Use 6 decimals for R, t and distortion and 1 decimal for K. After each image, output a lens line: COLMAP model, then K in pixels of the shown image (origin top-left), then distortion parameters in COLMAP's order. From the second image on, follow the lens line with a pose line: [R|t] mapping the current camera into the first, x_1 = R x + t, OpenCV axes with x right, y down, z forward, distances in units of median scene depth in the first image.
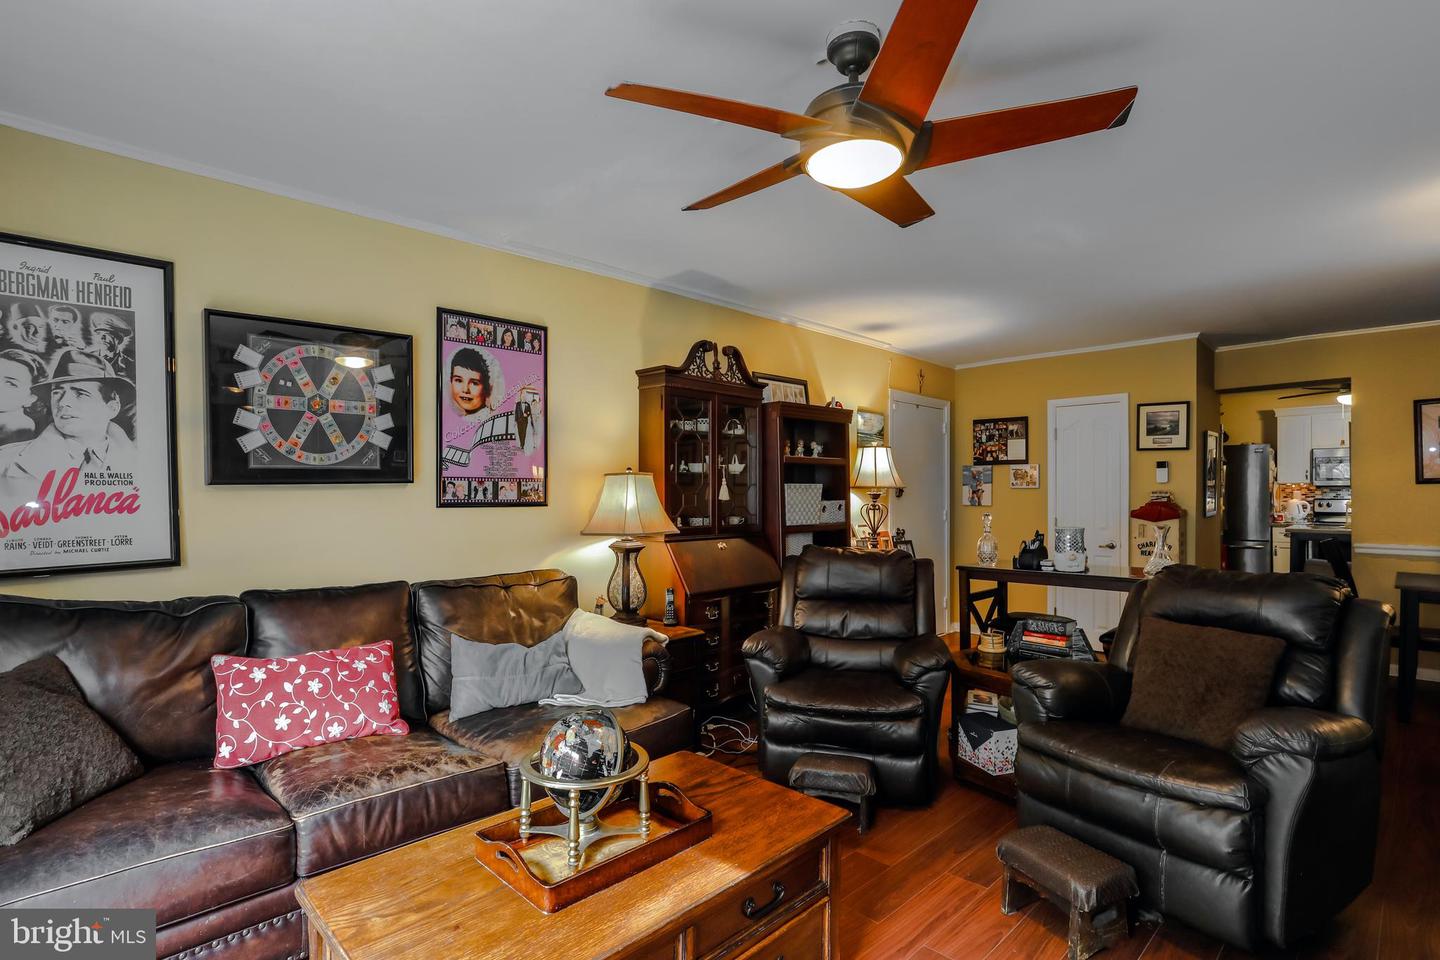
lens RADIAL K [[726.1, 0, 718.0], [0, 726.1, 485.3], [0, 0, 1]] dist [0.002310, 0.000355]
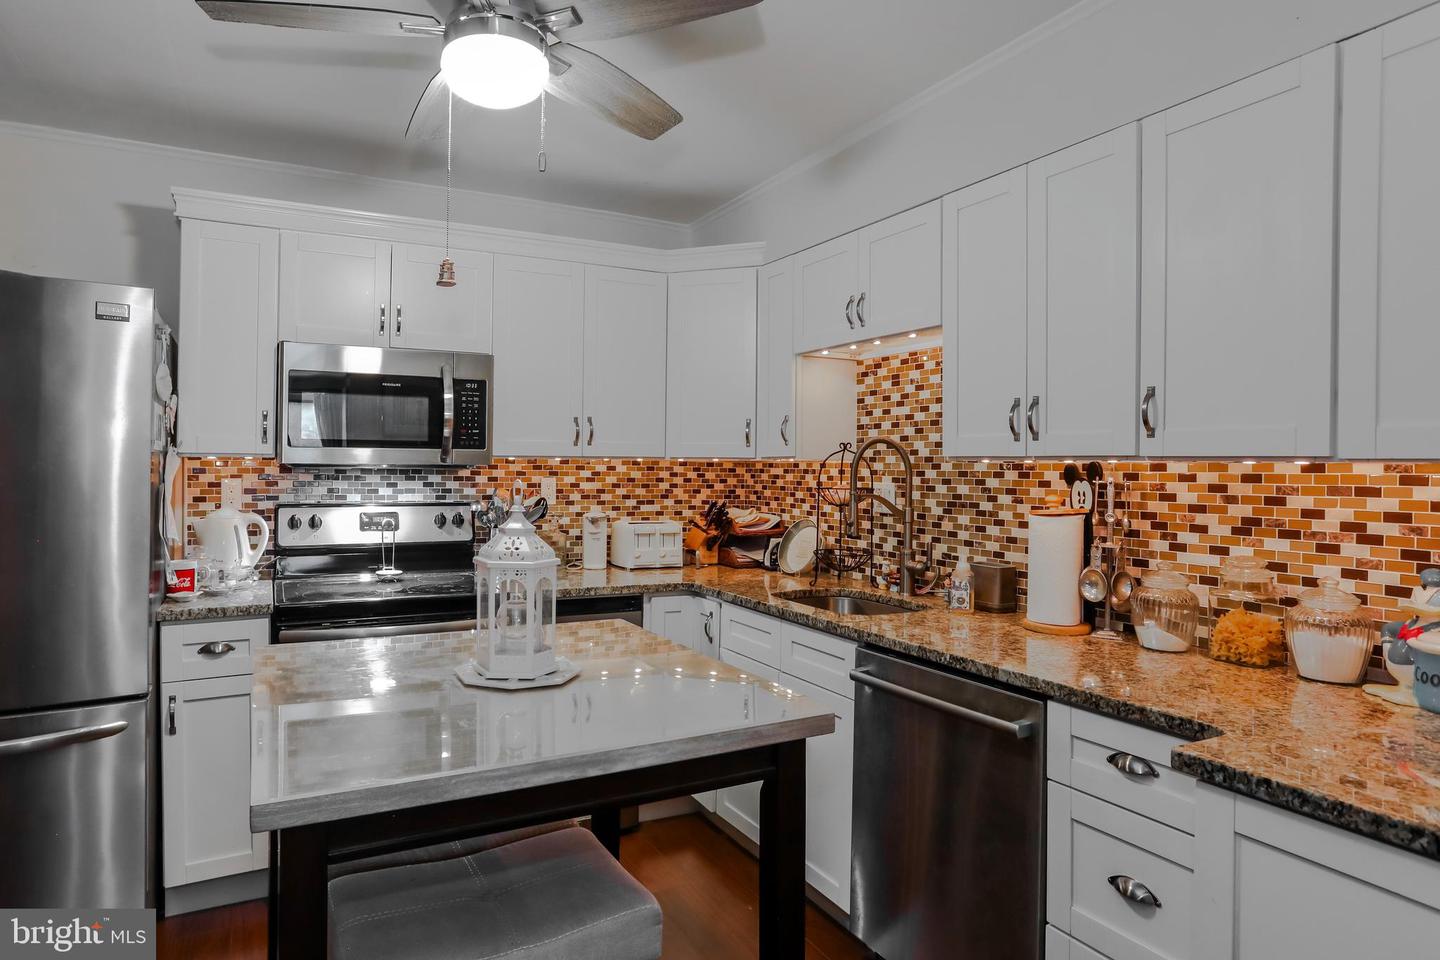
lens RADIAL K [[858.8, 0, 718.2], [0, 858.8, 473.5], [0, 0, 1]] dist [-0.002656, -0.000348]
pose [[0.306285, 0.000267, 0.951940, 0.519133], [-0.012205, 0.999919, 0.003646, 0.001168], [-0.951862, -0.012736, 0.306264, 0.700076]]
